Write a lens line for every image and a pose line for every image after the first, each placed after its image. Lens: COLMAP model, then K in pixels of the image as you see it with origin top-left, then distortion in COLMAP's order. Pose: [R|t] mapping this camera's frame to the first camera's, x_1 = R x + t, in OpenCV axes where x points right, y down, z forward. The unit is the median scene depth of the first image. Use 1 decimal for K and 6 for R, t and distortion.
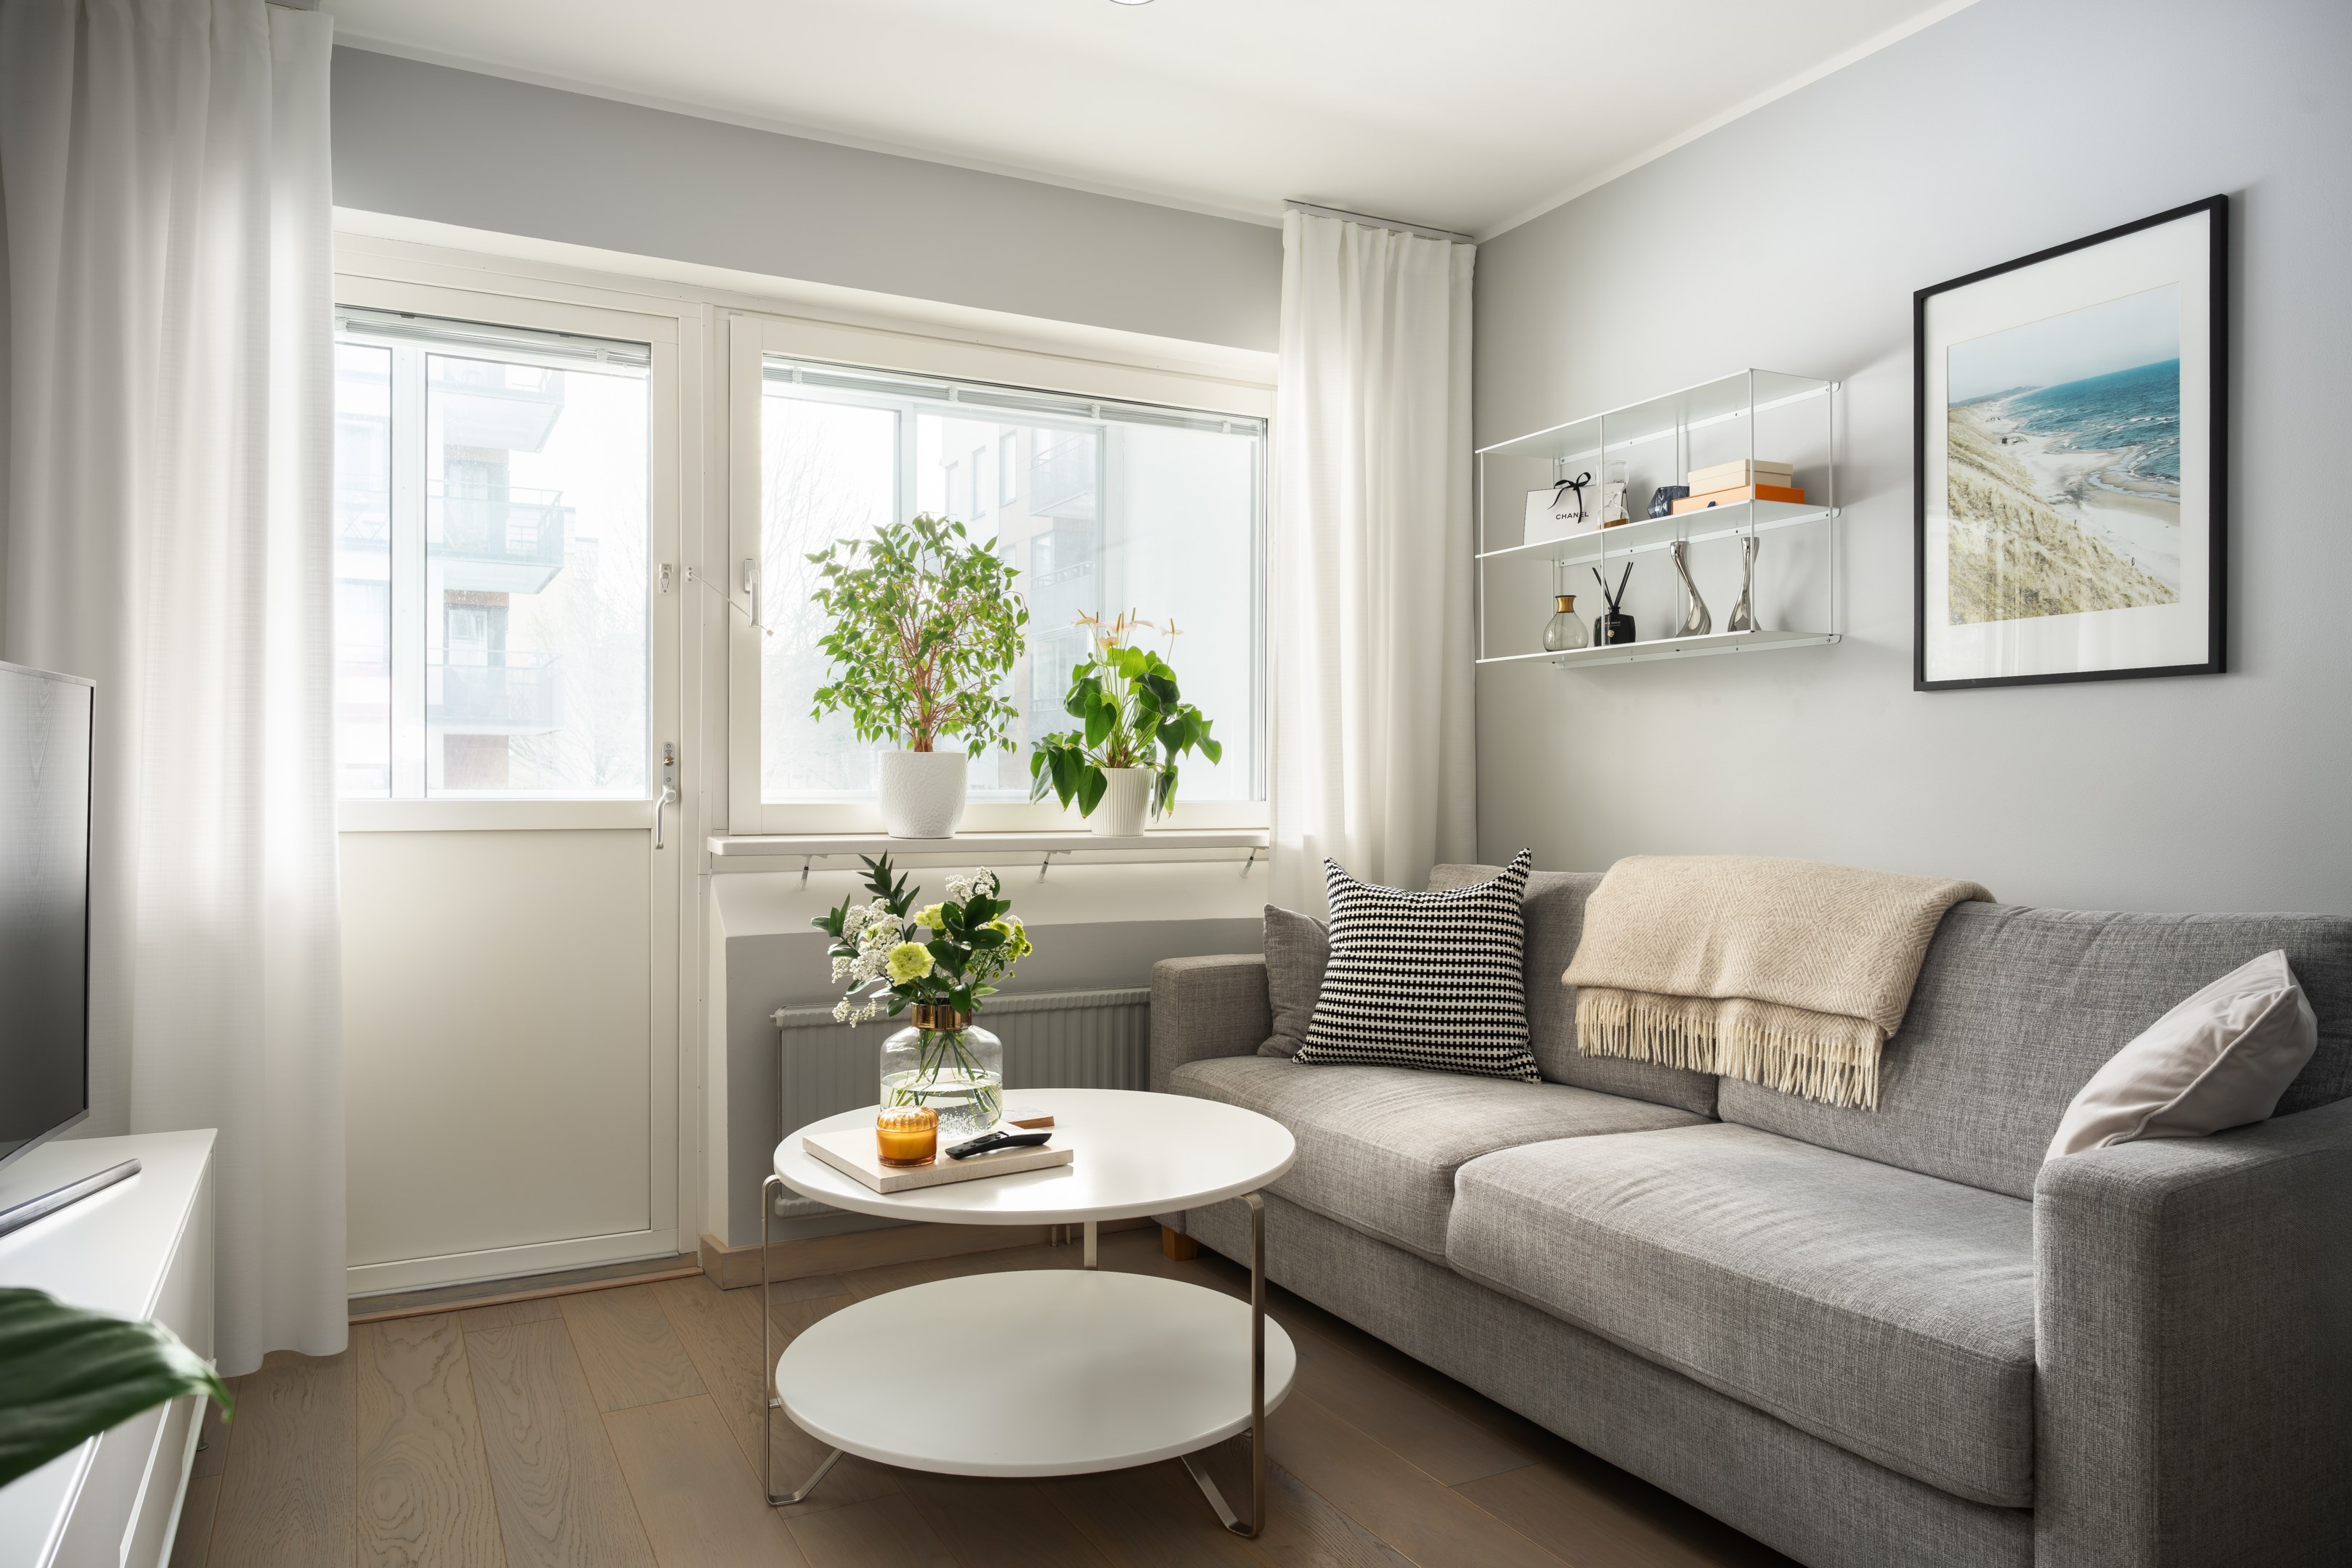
lens RADIAL K [[1551.8, 0, 1176.0], [0, 1551.8, 784.0], [0, 0, 1]] dist [-0.002015, 0.001640]
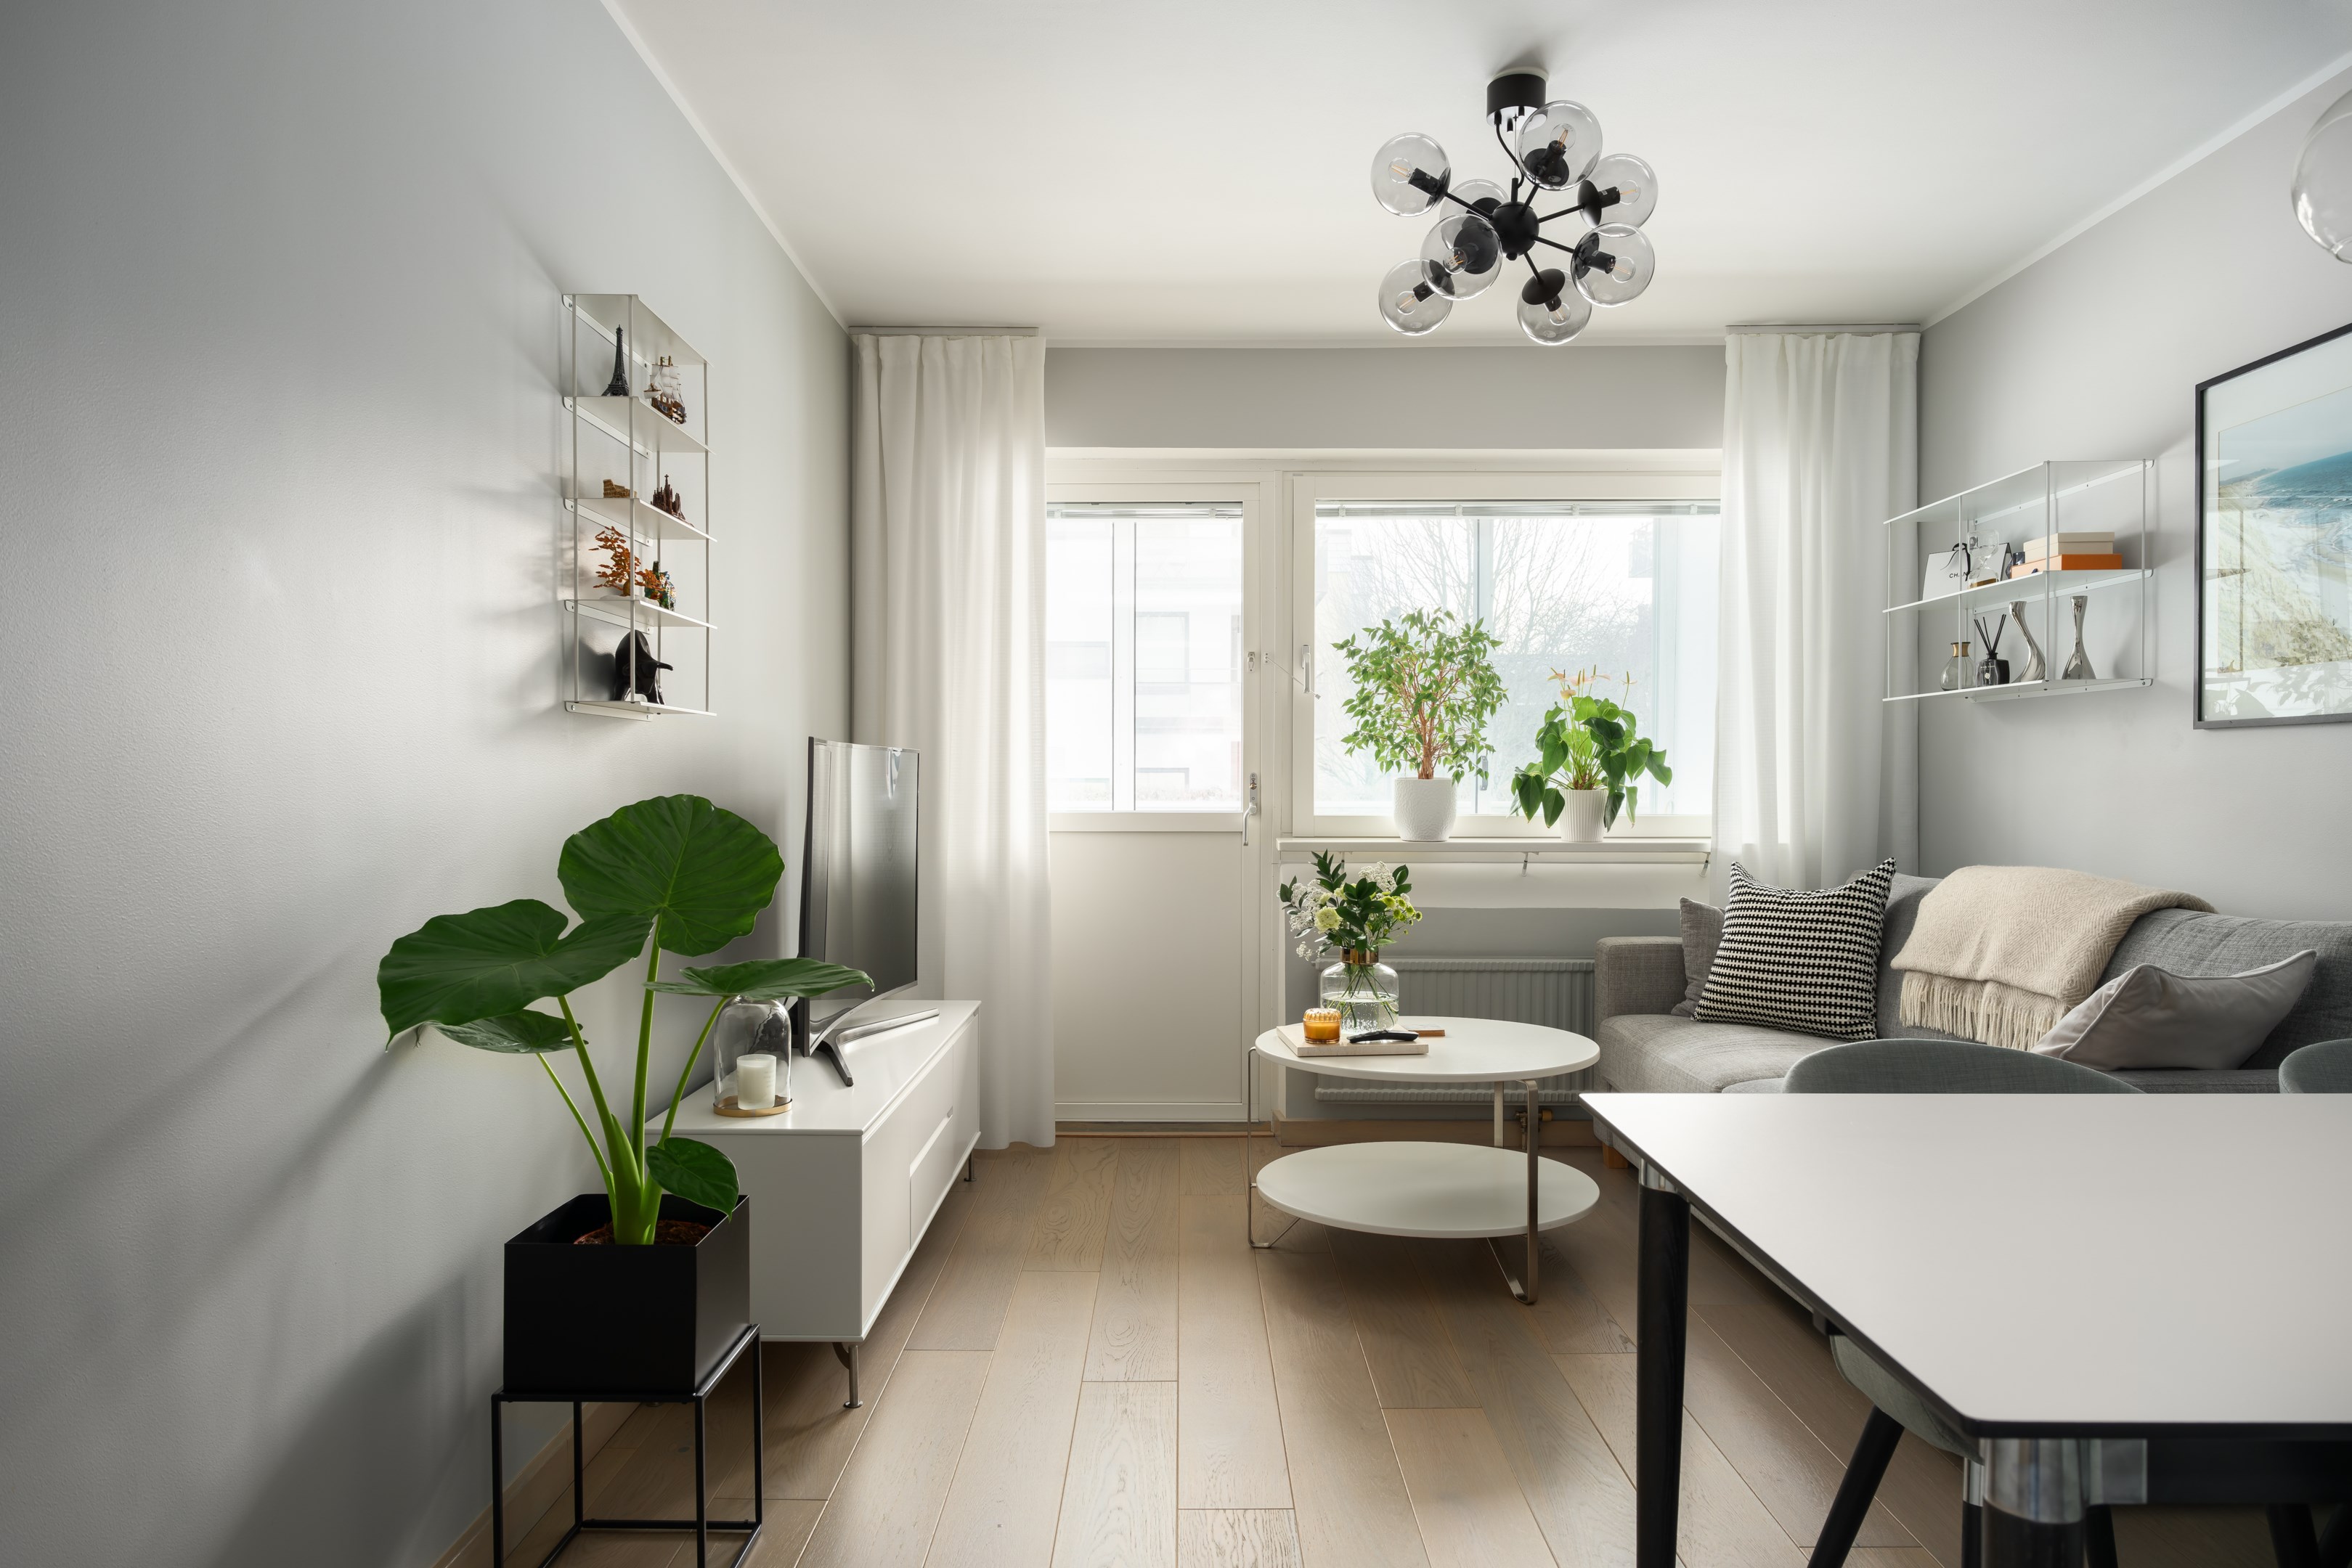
lens RADIAL K [[1551.8, 0, 1176.0], [0, 1551.8, 784.0], [0, 0, 1]] dist [-0.002015, 0.001640]
pose [[0.882306, -0.001099, -0.470676, 0.305454], [0.001903, 0.999997, 0.001233, -0.018936], [0.470673, -0.001984, 0.882306, -0.336241]]
